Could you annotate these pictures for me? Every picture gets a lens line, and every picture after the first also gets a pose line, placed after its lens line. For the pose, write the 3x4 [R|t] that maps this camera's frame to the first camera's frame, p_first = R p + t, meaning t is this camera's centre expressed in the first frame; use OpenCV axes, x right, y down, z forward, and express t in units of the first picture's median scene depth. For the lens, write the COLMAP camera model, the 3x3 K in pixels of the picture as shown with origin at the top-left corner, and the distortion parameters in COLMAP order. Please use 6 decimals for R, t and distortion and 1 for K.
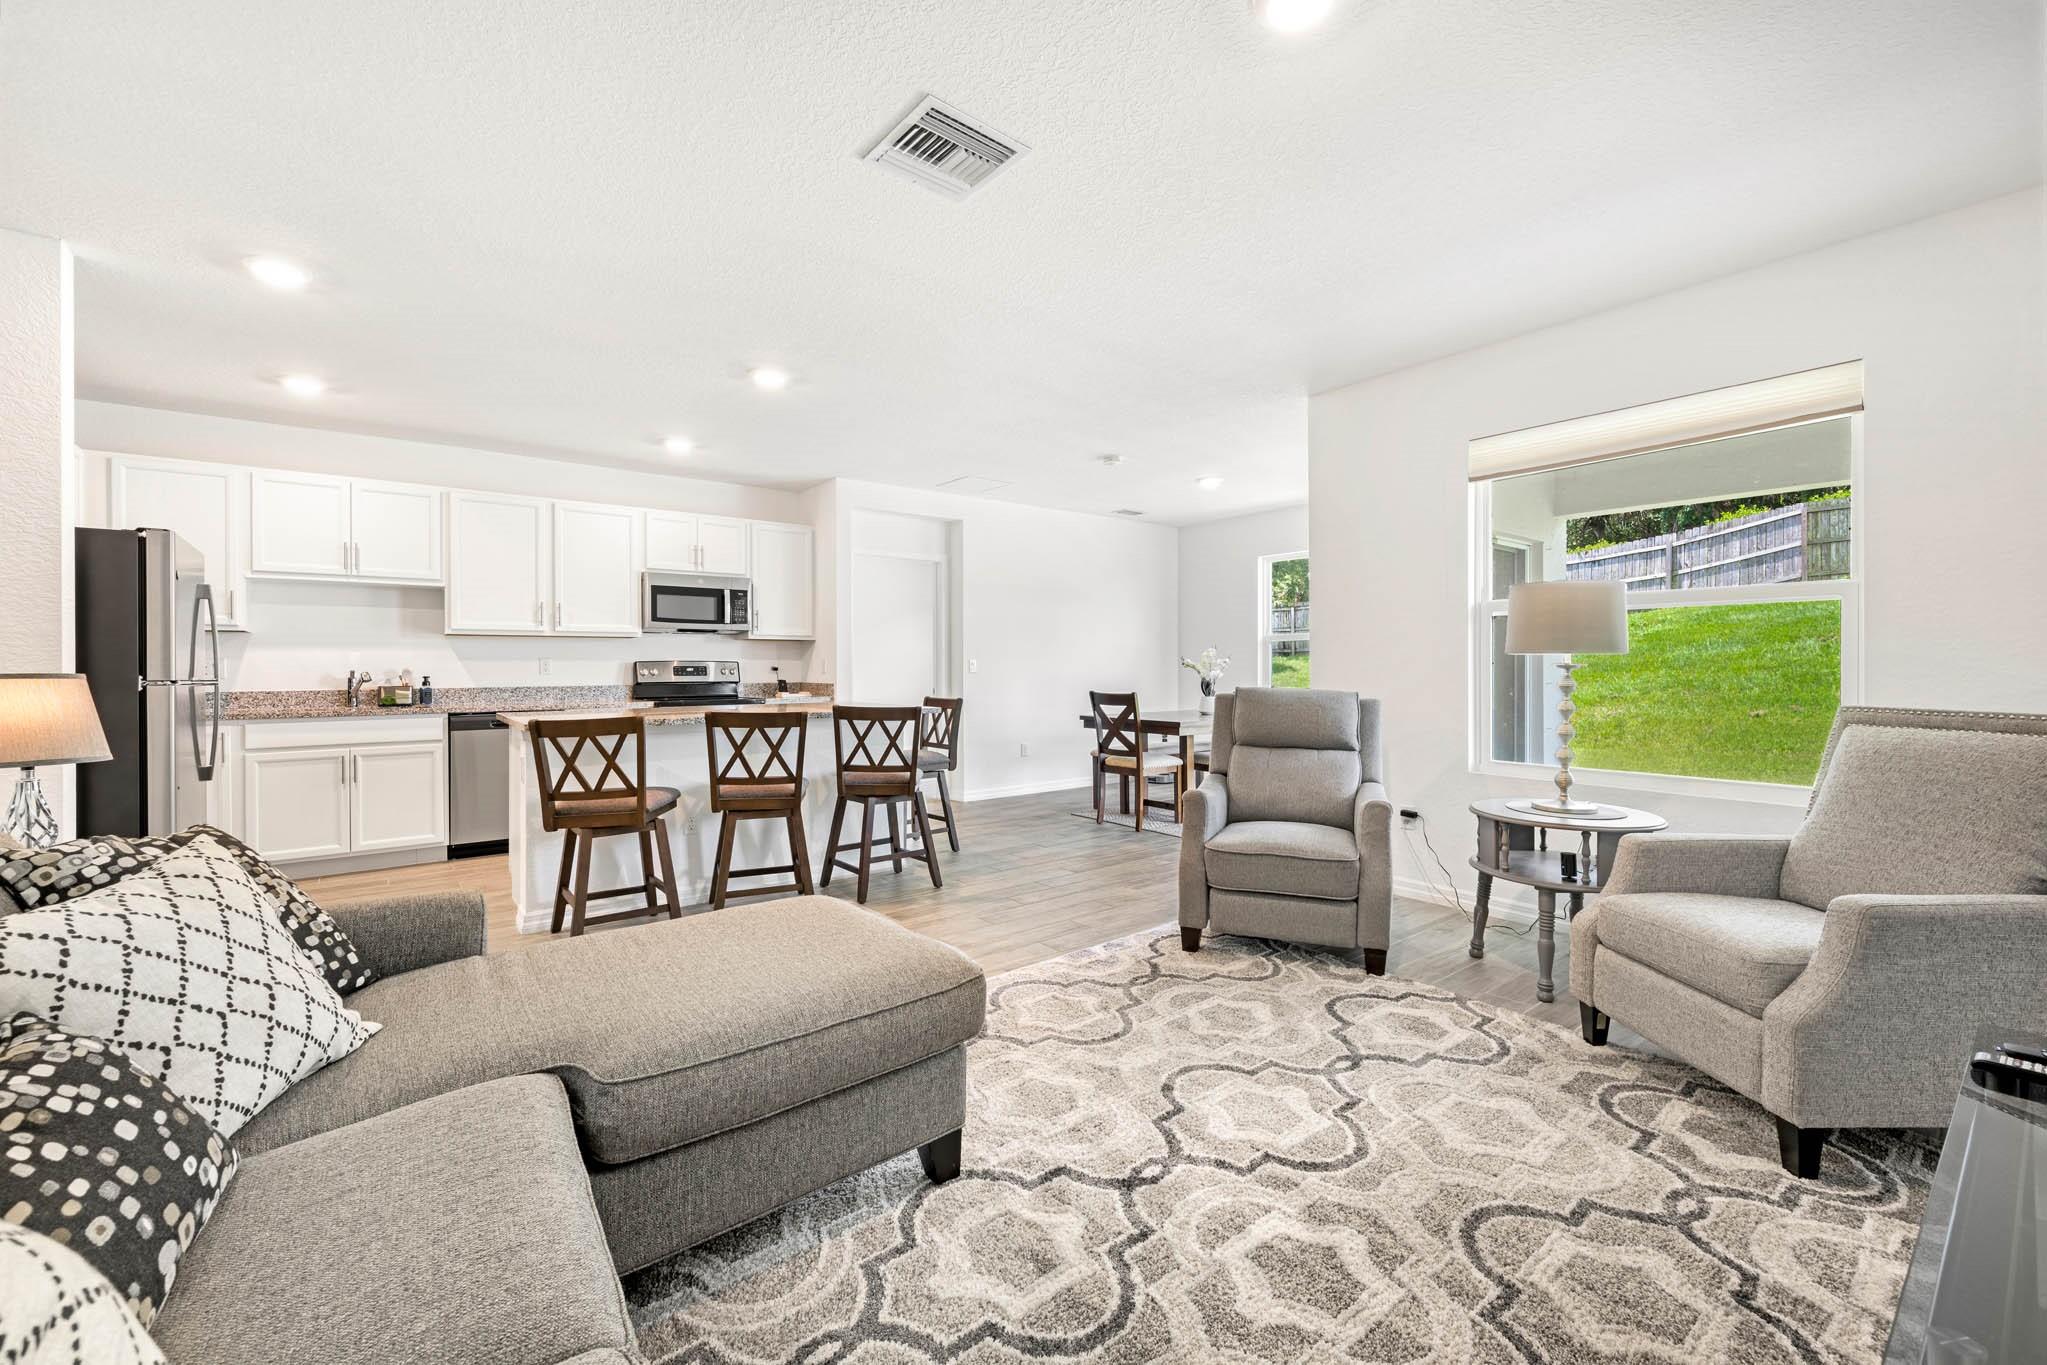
lens RADIAL K [[821.2, 0, 1021.1], [0, 821.2, 668.8], [0, 0, 1]] dist [0.000462, -0.000046]
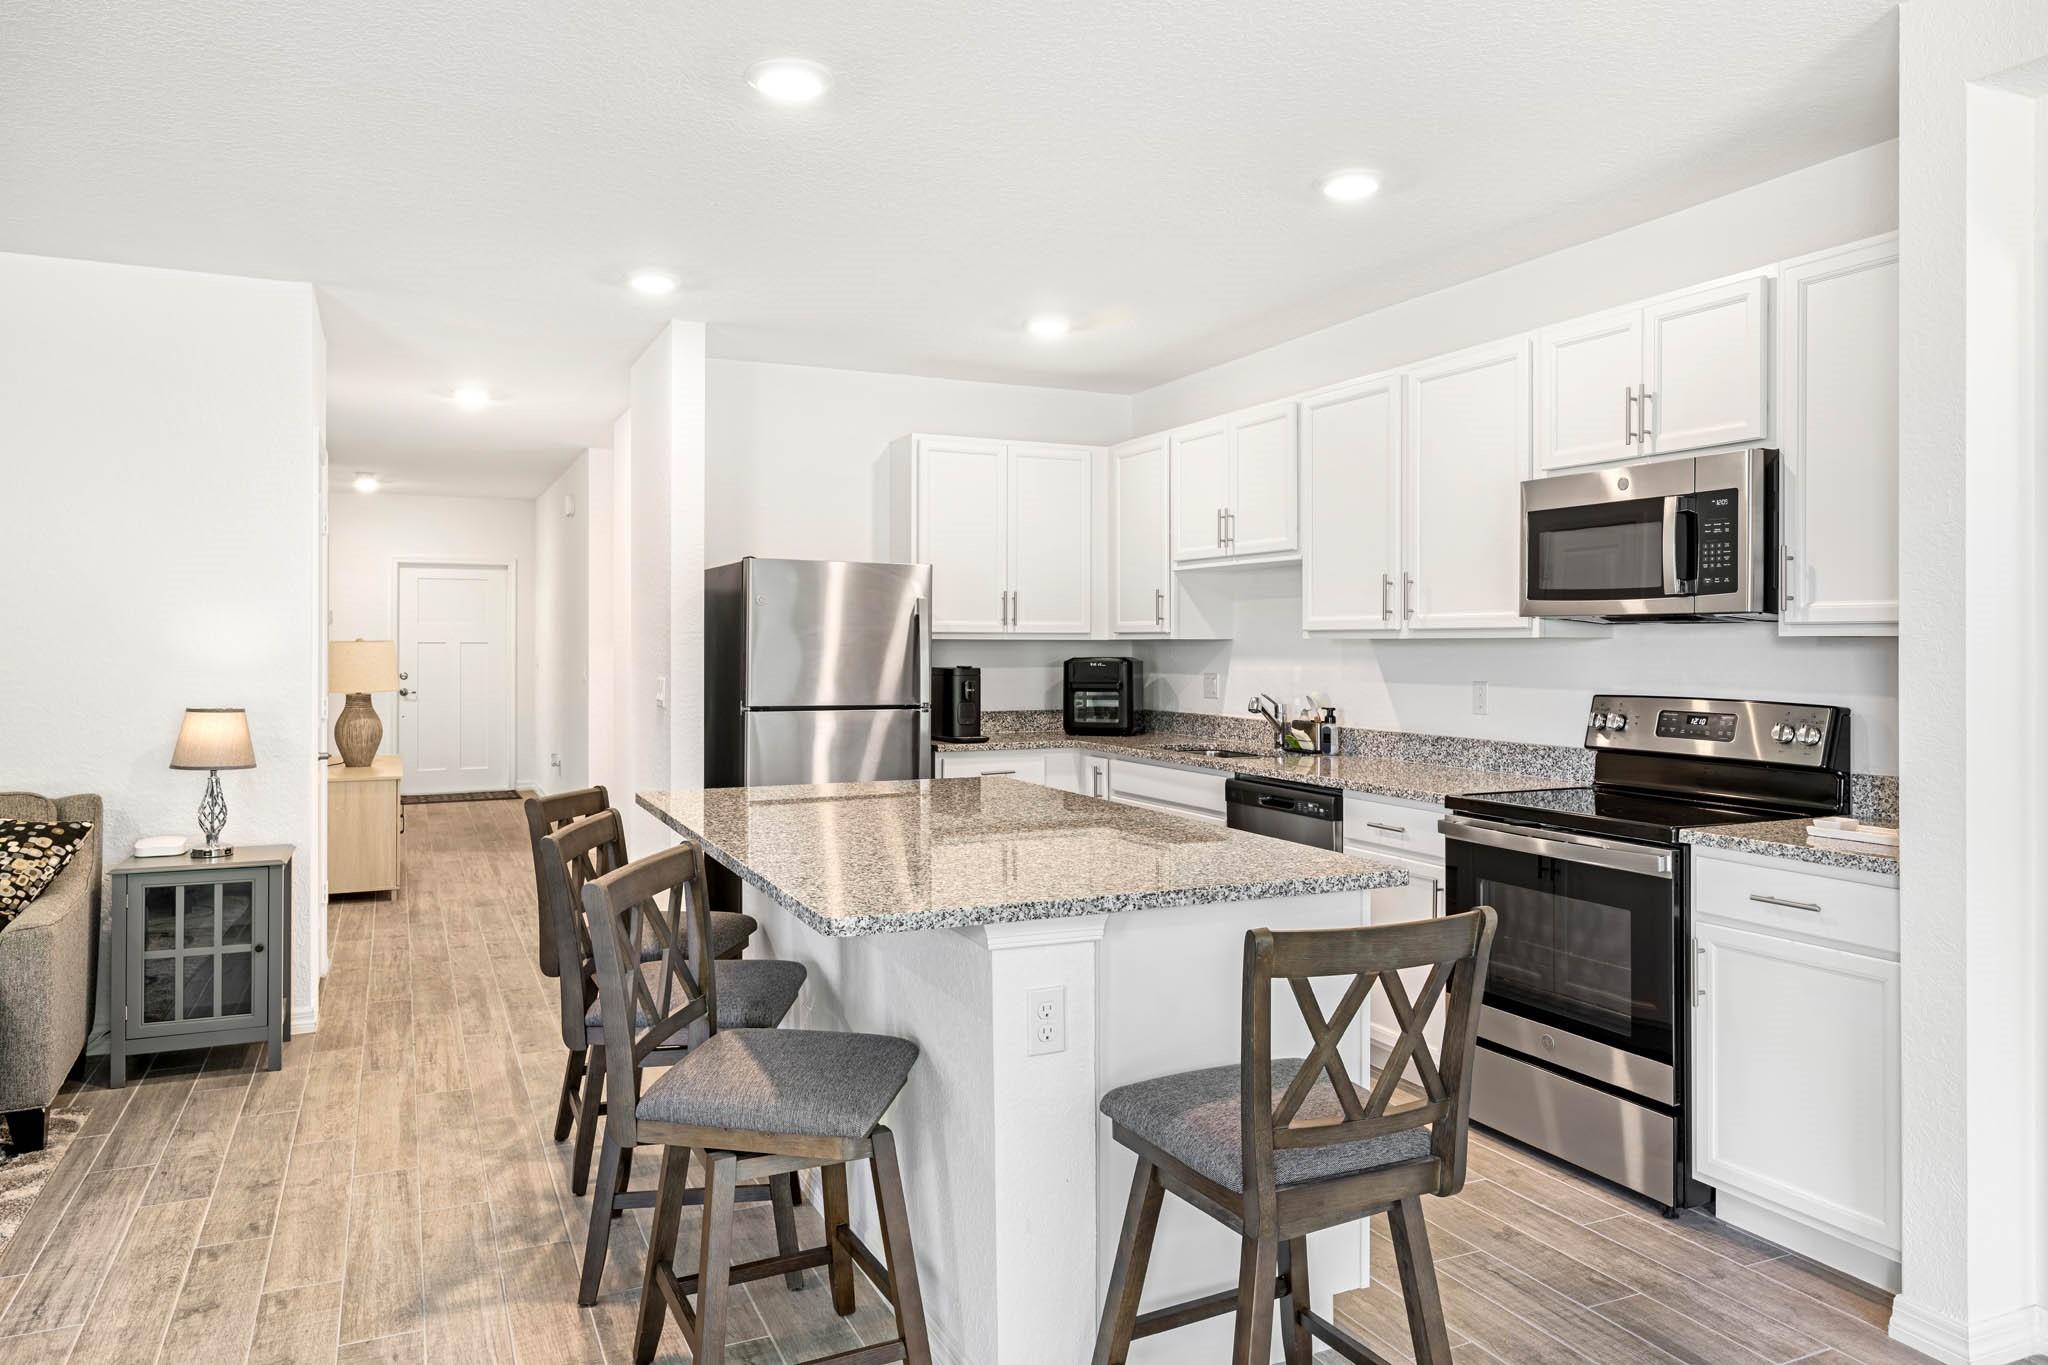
lens RADIAL K [[1353.1, 0, 1015.9], [0, 1353.1, 637.0], [0, 0, 1]] dist [-0.066676, 0.112904]
pose [[-0.235277, -0.000714, -0.971928, 0.325878], [-0.004073, 0.999992, 0.000252, -0.047608], [0.971920, 0.004018, -0.235278, 1.146629]]
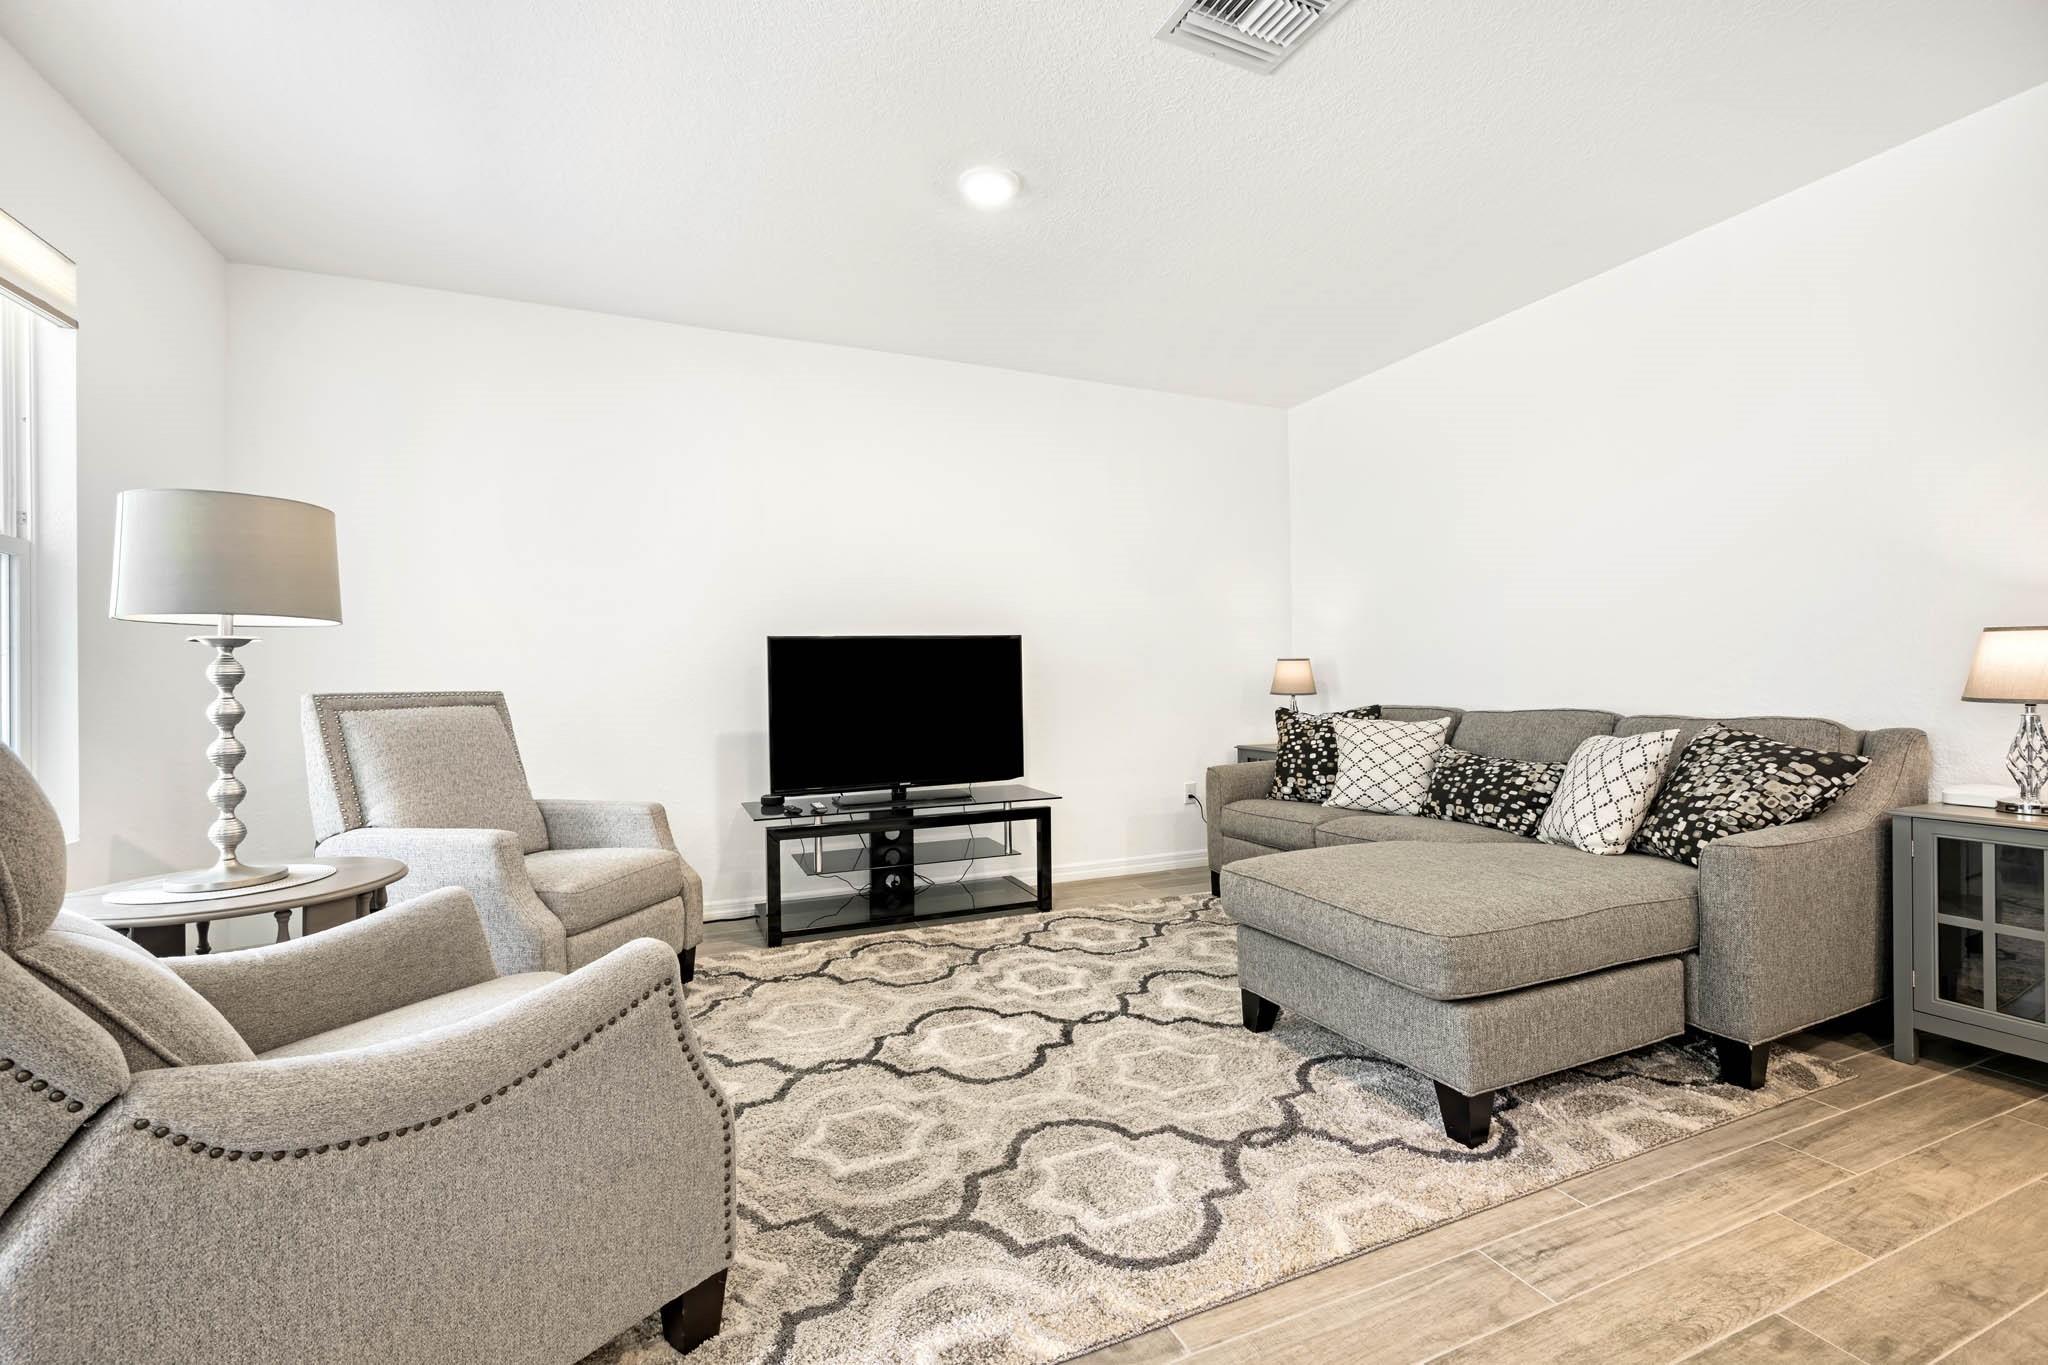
lens RADIAL K [[878.0, 0, 1028.4], [0, 878.0, 678.3], [0, 0, 1]] dist [-0.000609, 0.000277]
pose [[-0.967352, 0.018134, 0.252786, -0.042336], [0.018223, 0.999832, -0.001987, 0.023154], [-0.252779, 0.002684, -0.967520, 0.972095]]
